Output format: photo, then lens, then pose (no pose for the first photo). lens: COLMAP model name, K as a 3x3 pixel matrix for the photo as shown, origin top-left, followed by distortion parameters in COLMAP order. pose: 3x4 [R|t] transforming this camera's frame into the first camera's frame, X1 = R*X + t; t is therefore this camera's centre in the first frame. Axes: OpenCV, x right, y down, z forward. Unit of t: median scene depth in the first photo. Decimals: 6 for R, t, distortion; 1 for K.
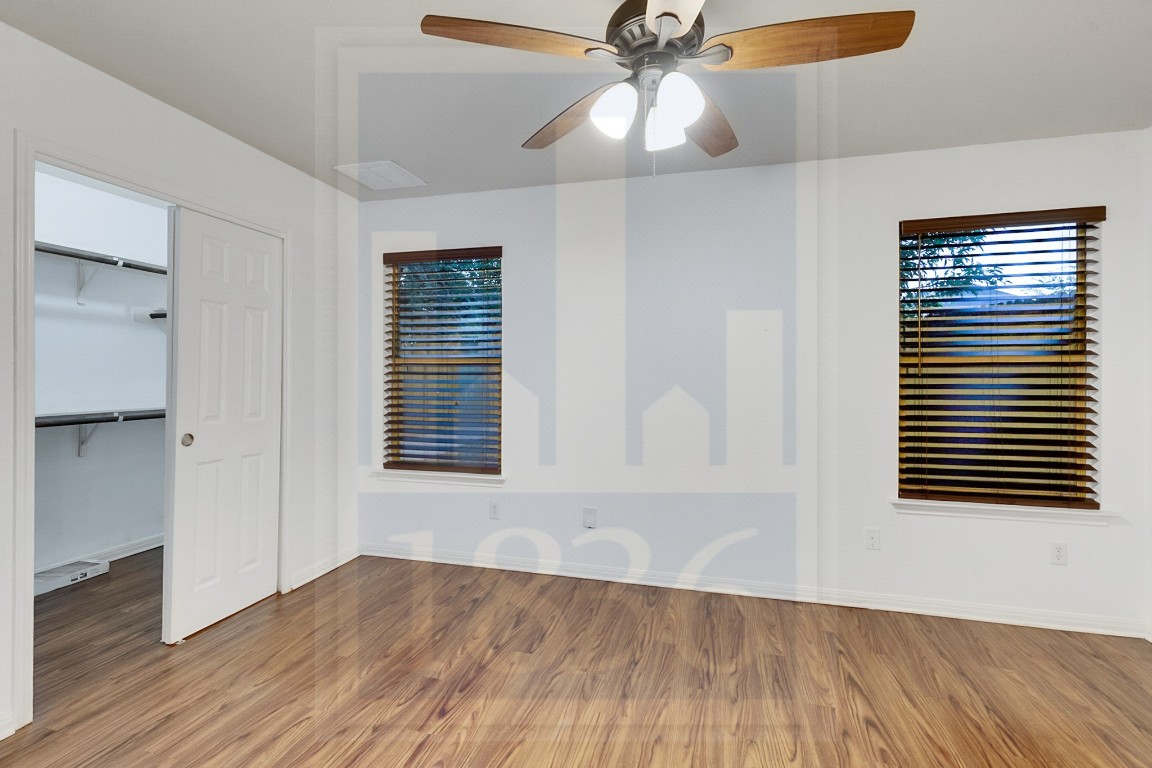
lens RADIAL K [[519.3, 0, 586.1], [0, 519.3, 381.2], [0, 0, 1]] dist [0.005414, 0.000473]
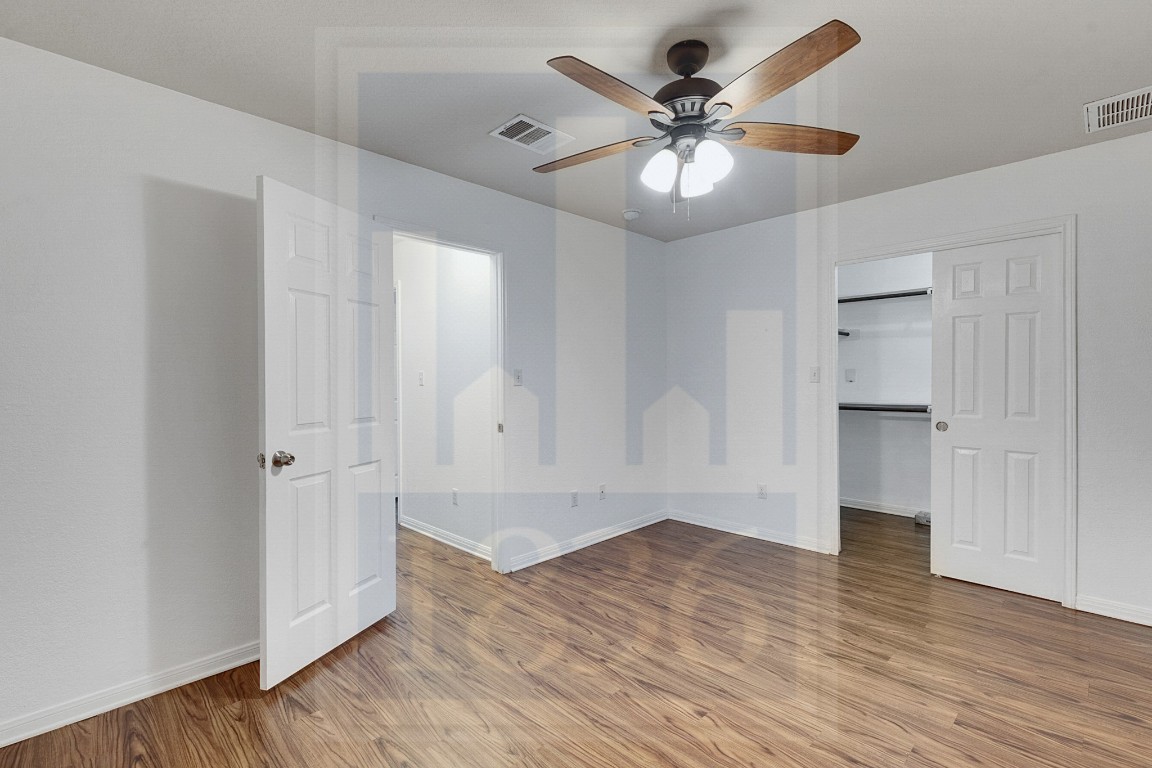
lens RADIAL K [[519.3, 0, 579.0], [0, 519.3, 385.3], [0, 0, 1]] dist [0.005414, 0.000473]
pose [[-0.515650, 0.005035, -0.856785, 0.965011], [0.003516, 0.999987, 0.003761, -0.009343], [0.856792, -0.001073, -0.515661, 0.994533]]
